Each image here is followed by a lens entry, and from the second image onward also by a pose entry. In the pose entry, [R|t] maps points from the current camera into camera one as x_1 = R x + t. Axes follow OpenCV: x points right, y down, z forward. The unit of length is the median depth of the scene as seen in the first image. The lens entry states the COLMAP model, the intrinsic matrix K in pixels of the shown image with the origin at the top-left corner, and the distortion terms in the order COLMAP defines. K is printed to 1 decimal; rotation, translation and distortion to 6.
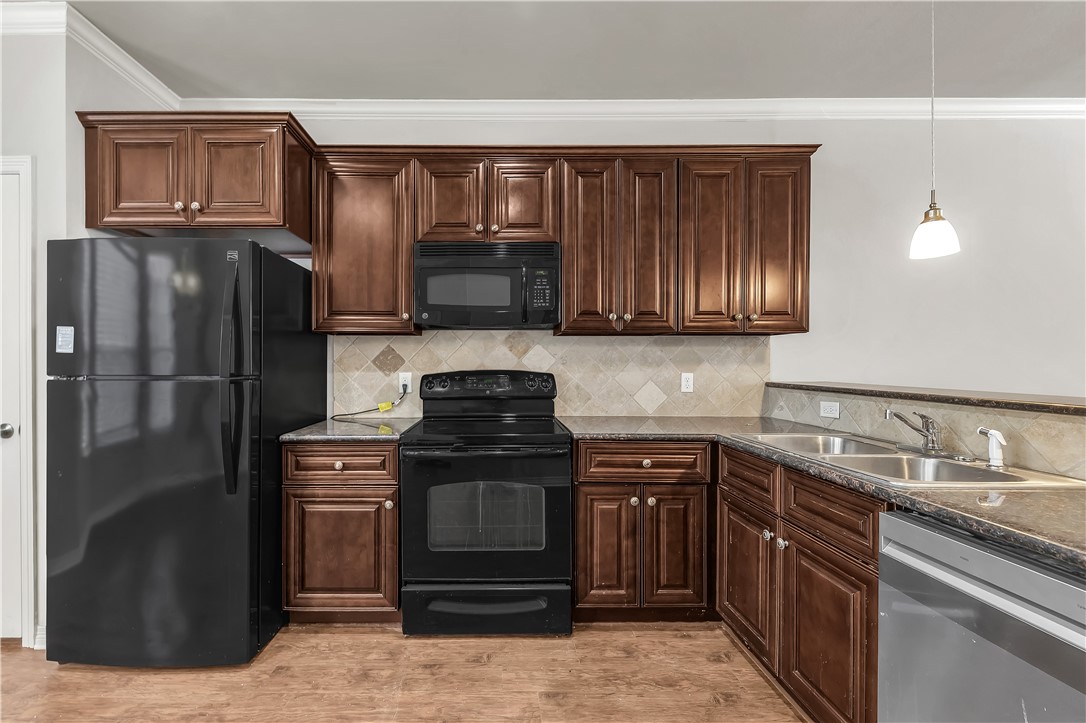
lens RADIAL K [[431.0, 0, 543.0], [0, 431.0, 361.5], [0, 0, 1]] dist [0.008979, -0.000181]
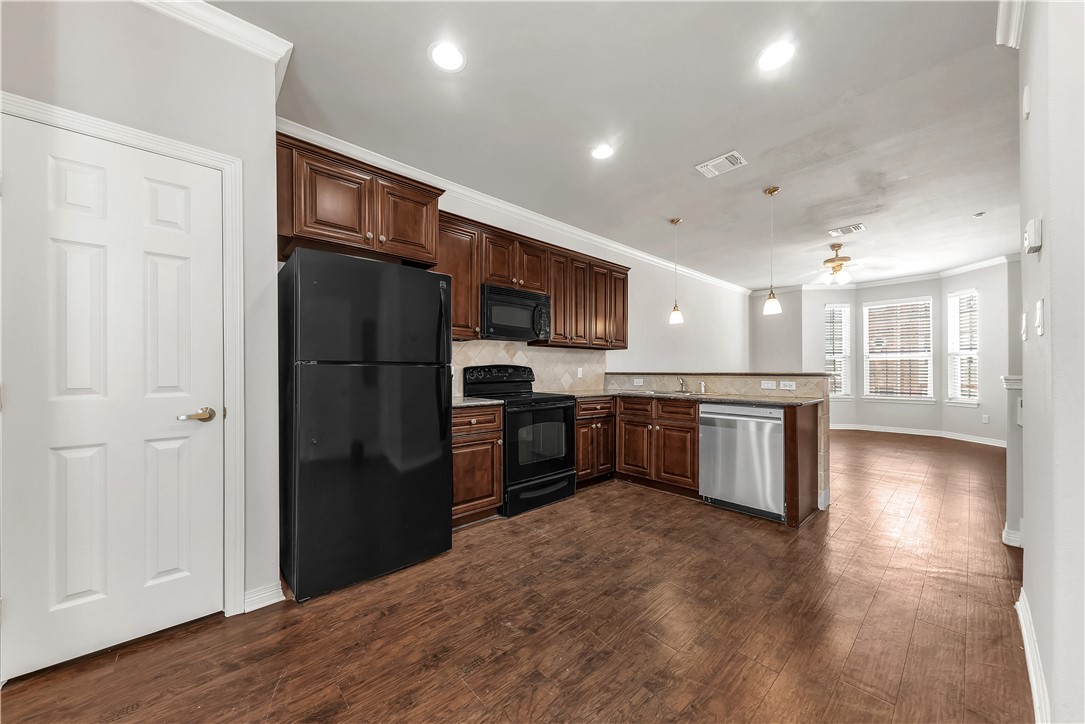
lens RADIAL K [[387.8, 0, 540.7], [0, 387.8, 369.9], [0, 0, 1]] dist [0.039743, 0.000035]
pose [[0.740141, 0.001493, 0.672450, -1.249221], [-0.000210, 0.999998, -0.001989, 0.051393], [-0.672451, 0.001331, 0.740140, -0.230987]]
